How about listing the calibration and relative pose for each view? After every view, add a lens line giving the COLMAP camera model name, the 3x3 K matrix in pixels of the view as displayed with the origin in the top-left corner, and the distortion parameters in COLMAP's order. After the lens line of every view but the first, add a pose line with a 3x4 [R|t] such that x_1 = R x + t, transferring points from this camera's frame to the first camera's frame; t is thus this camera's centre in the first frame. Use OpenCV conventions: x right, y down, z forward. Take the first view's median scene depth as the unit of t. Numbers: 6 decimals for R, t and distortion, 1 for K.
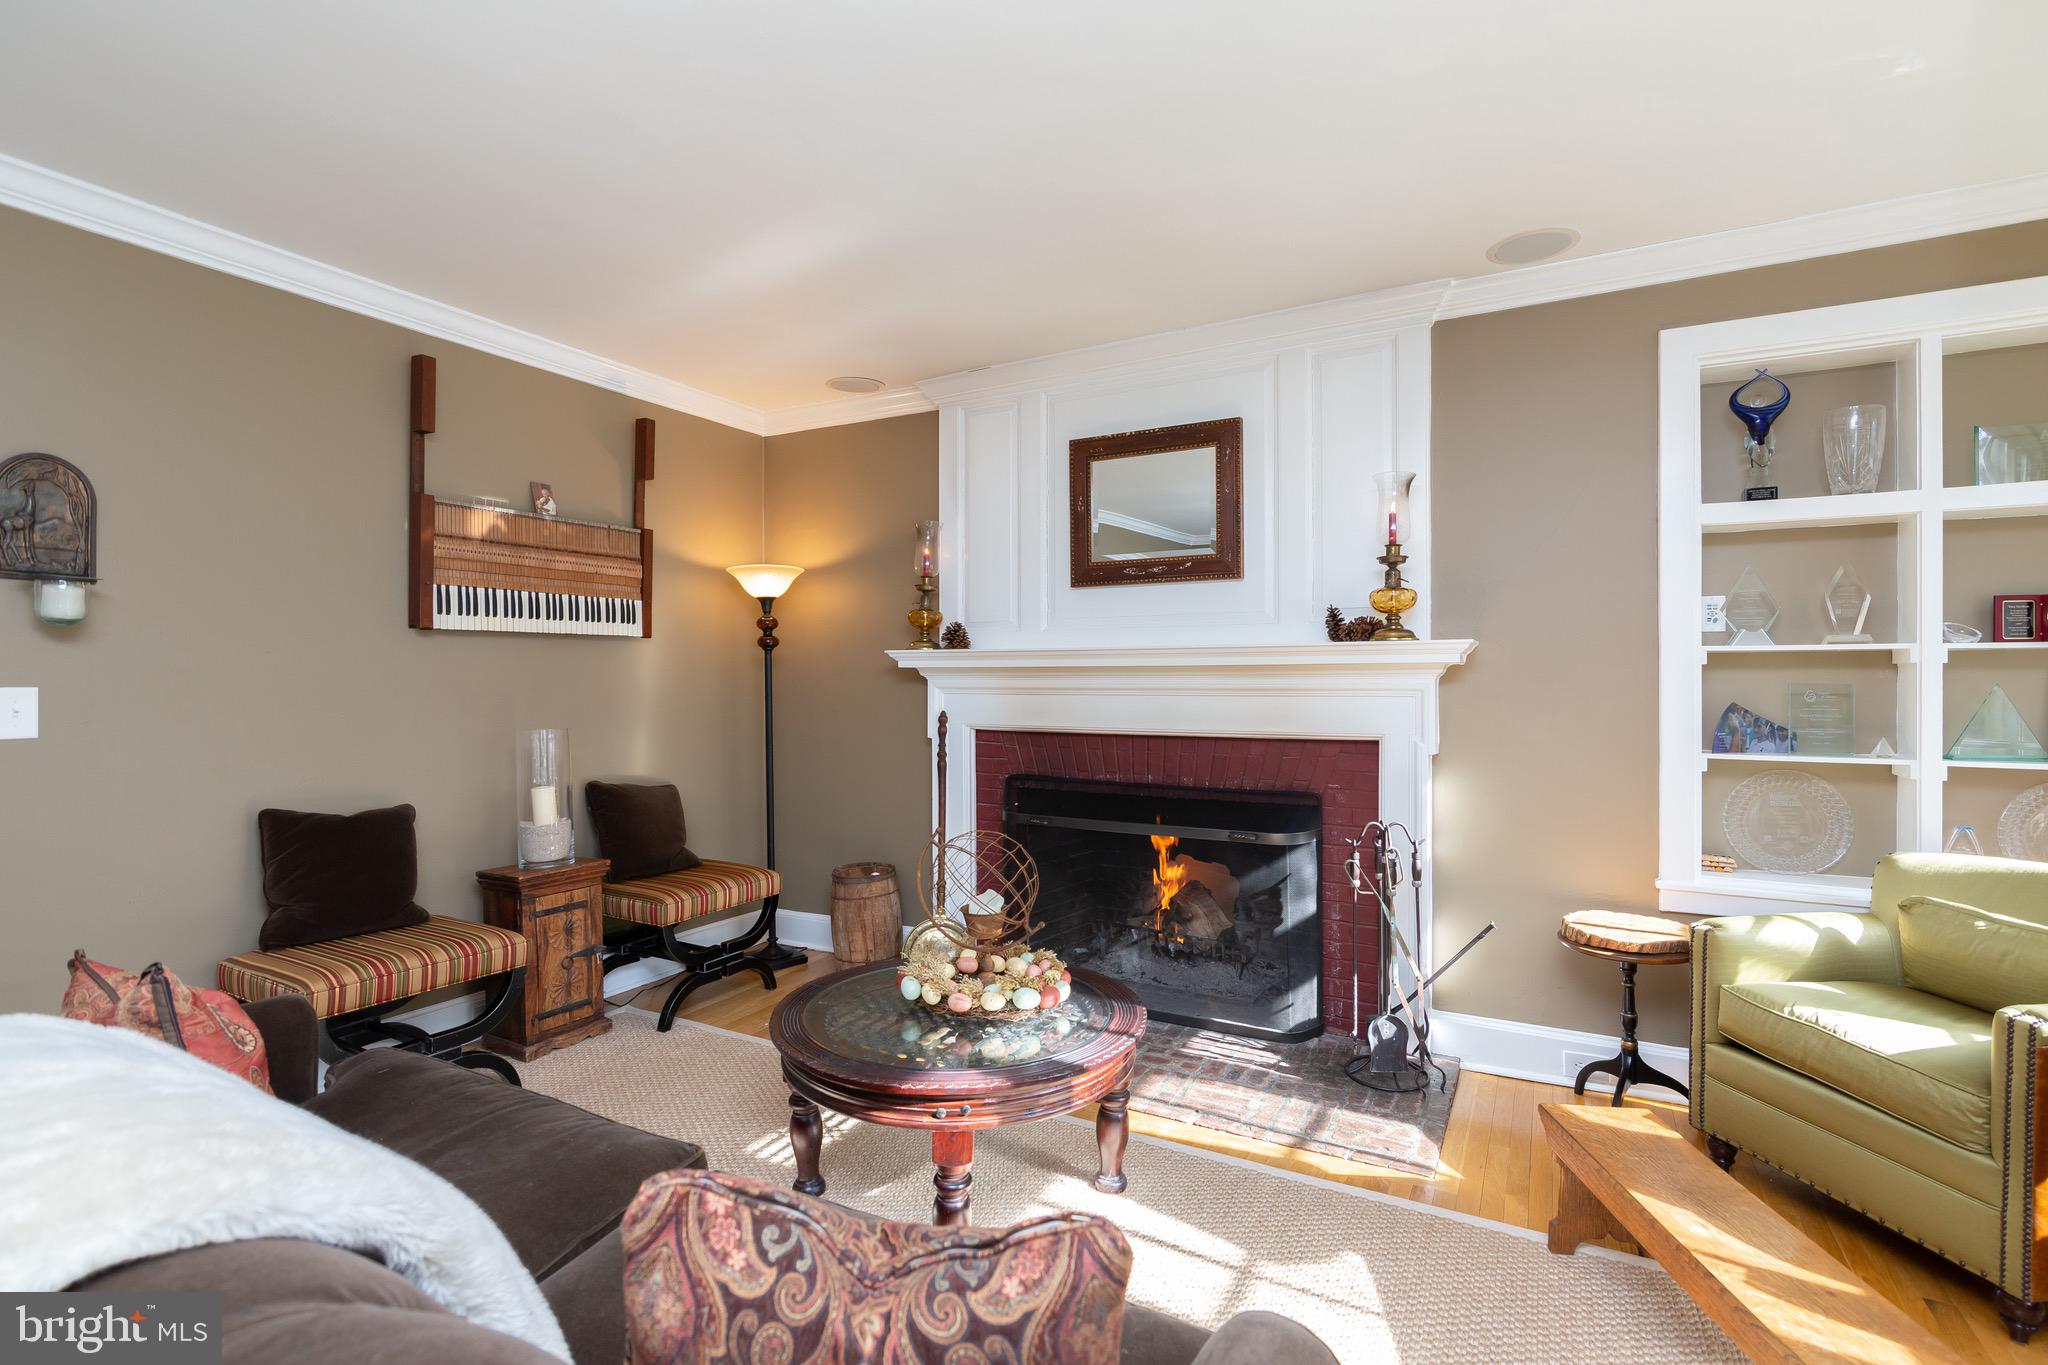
lens RADIAL K [[933.9, 0, 1029.8], [0, 933.9, 678.7], [0, 0, 1]] dist [-0.011870, 0.000025]
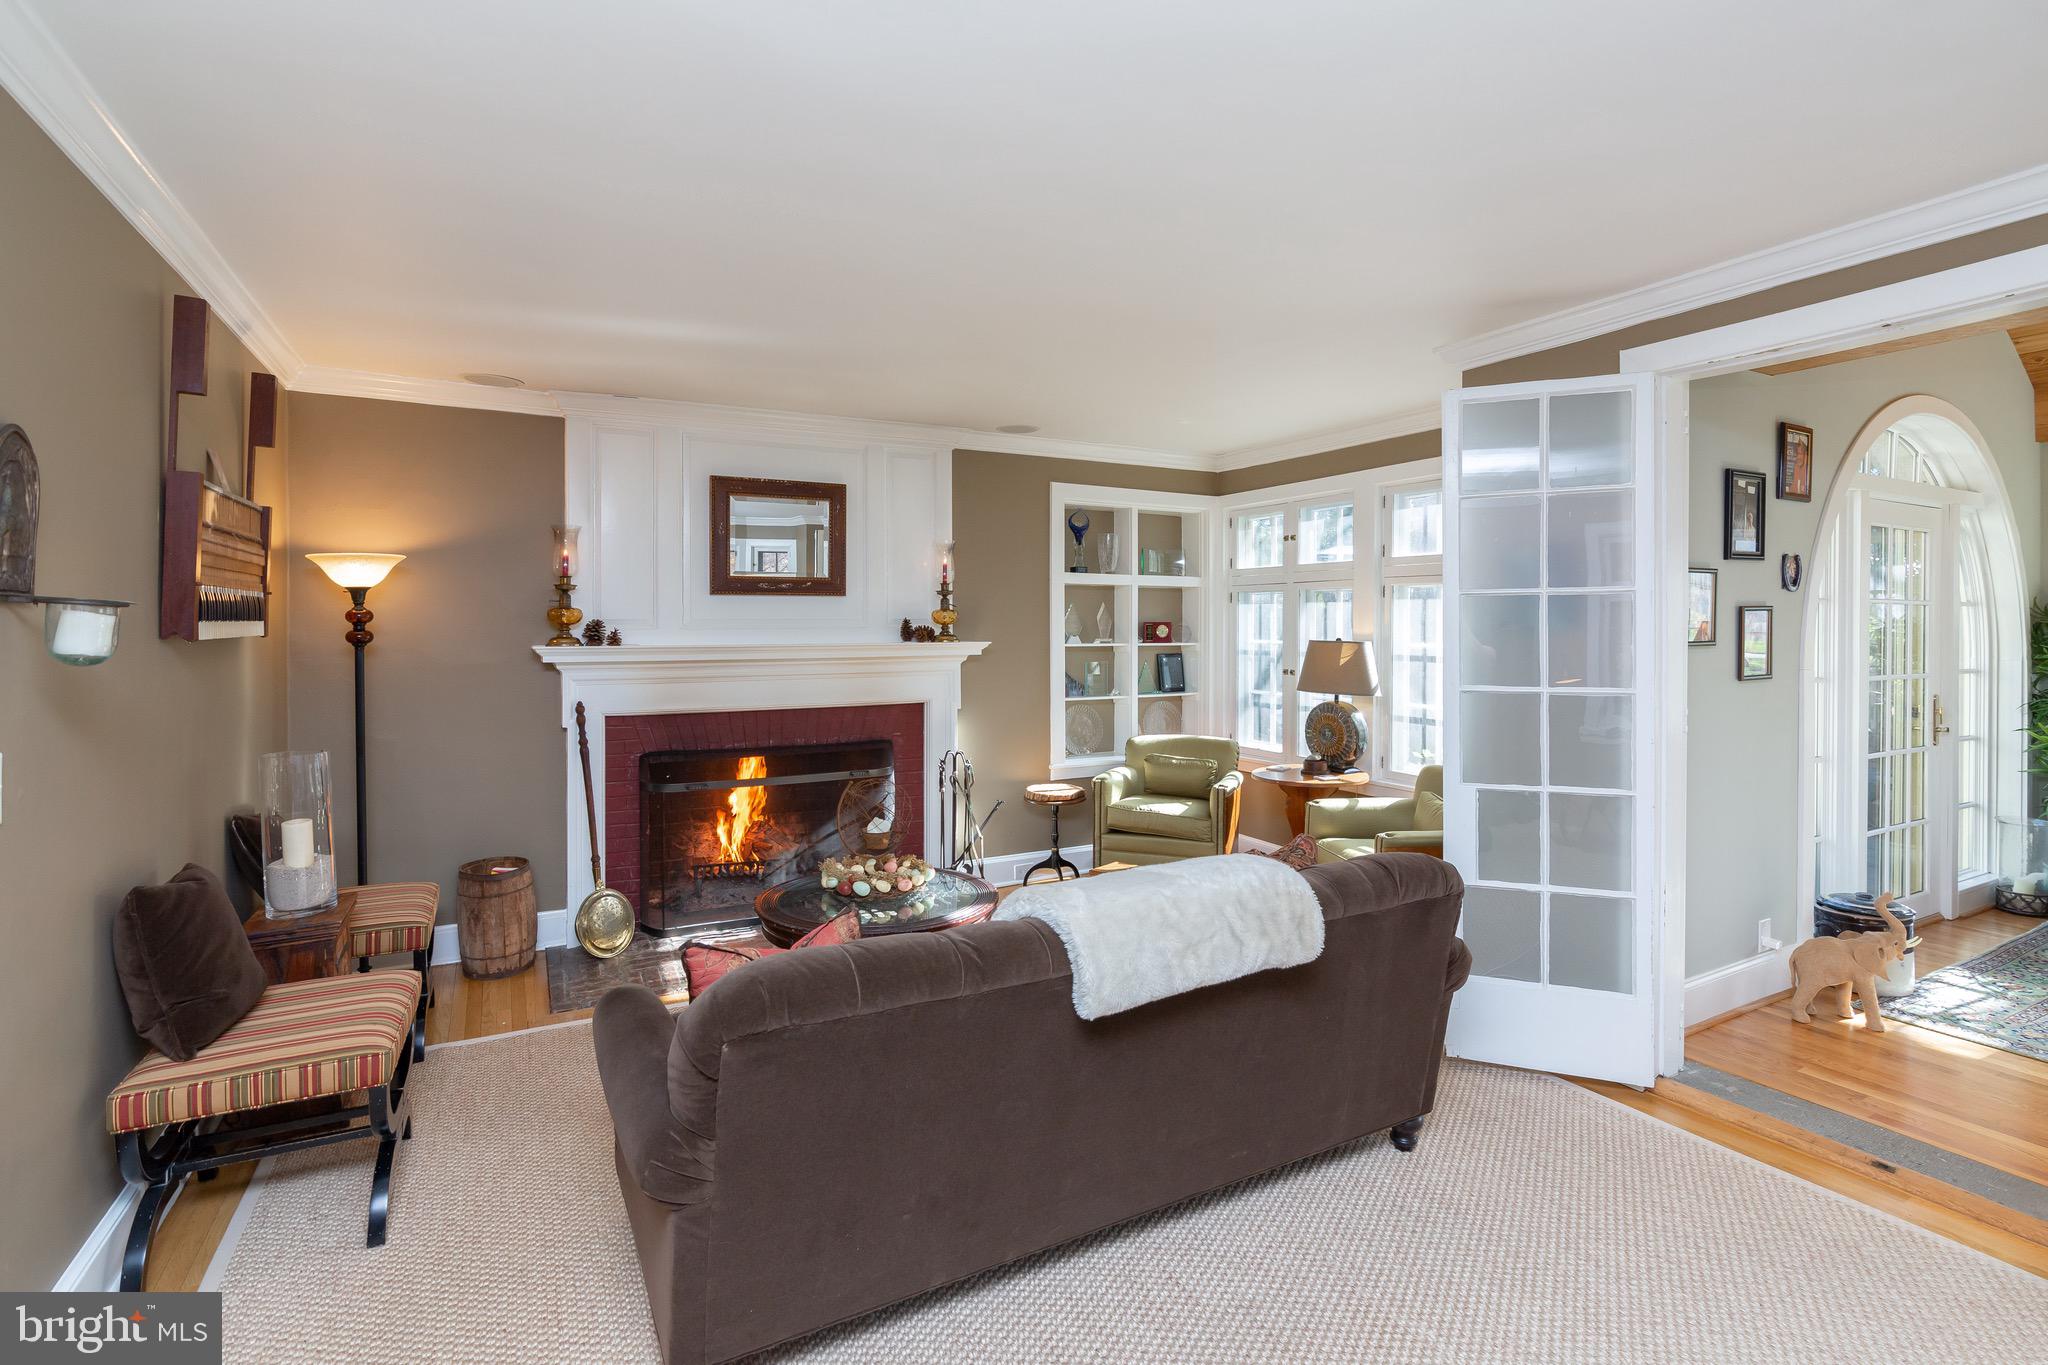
lens RADIAL K [[981.0, 0, 1018.1], [0, 981.0, 627.3], [0, 0, 1]] dist [-0.001913, -0.000275]
pose [[0.541042, -0.001277, 0.840995, -0.846424], [-0.000161, 0.999999, 0.001622, -0.058362], [-0.840996, -0.001013, 0.541041, -0.041626]]
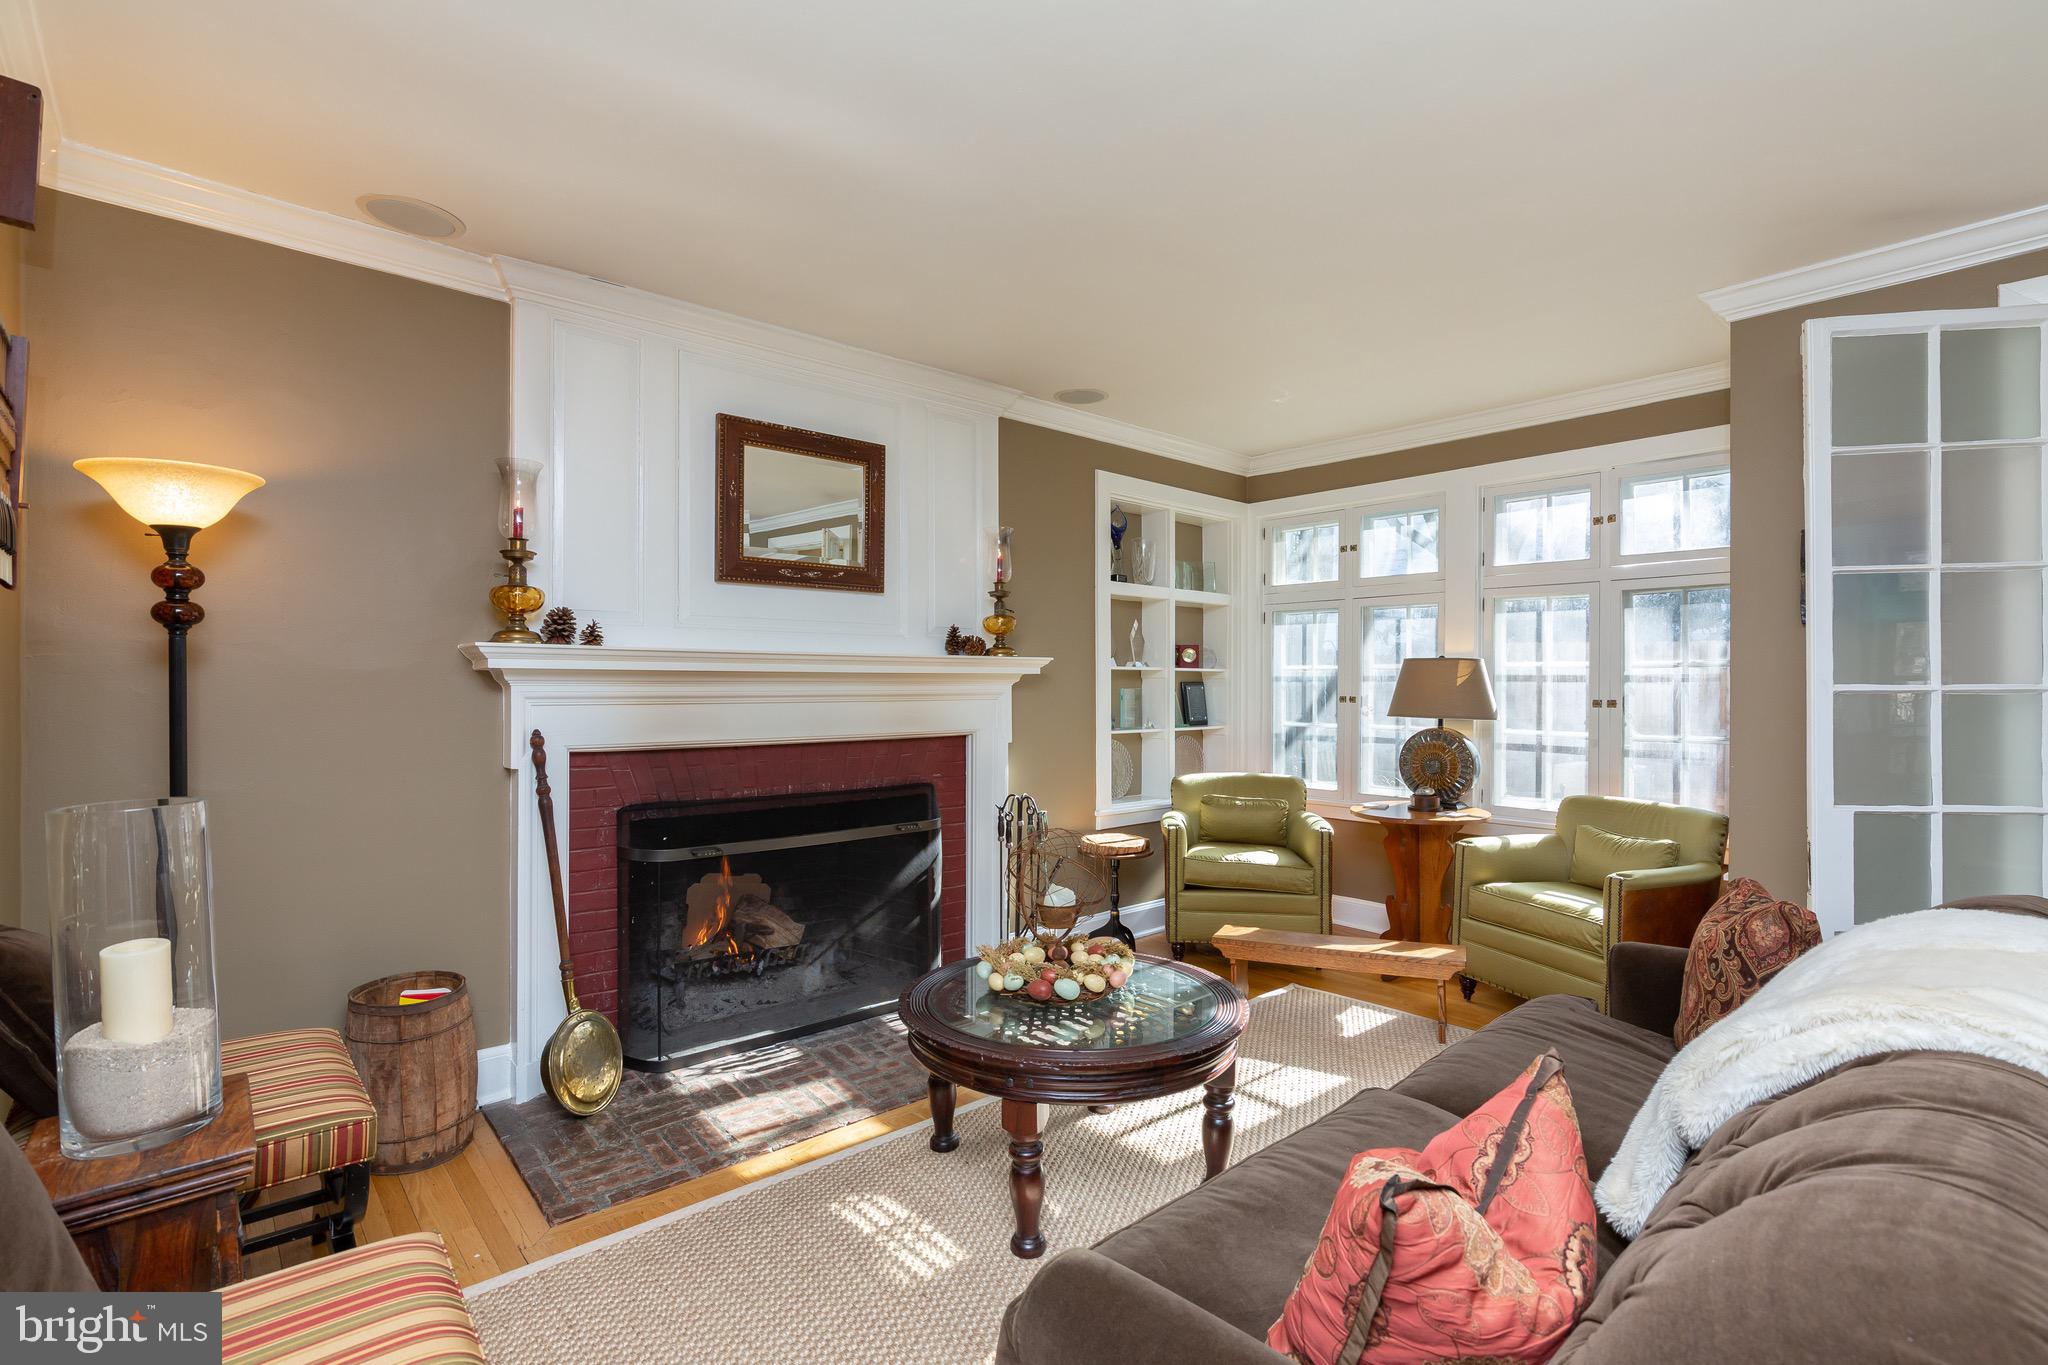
lens RADIAL K [[967.4, 0, 1031.6], [0, 967.4, 682.1], [0, 0, 1]] dist [-0.004177, -0.000068]
pose [[0.323610, 0.003832, 0.946183, -0.736308], [-0.002814, 0.999991, -0.003088, -0.000839], [-0.946186, -0.001664, 0.323618, 0.440866]]
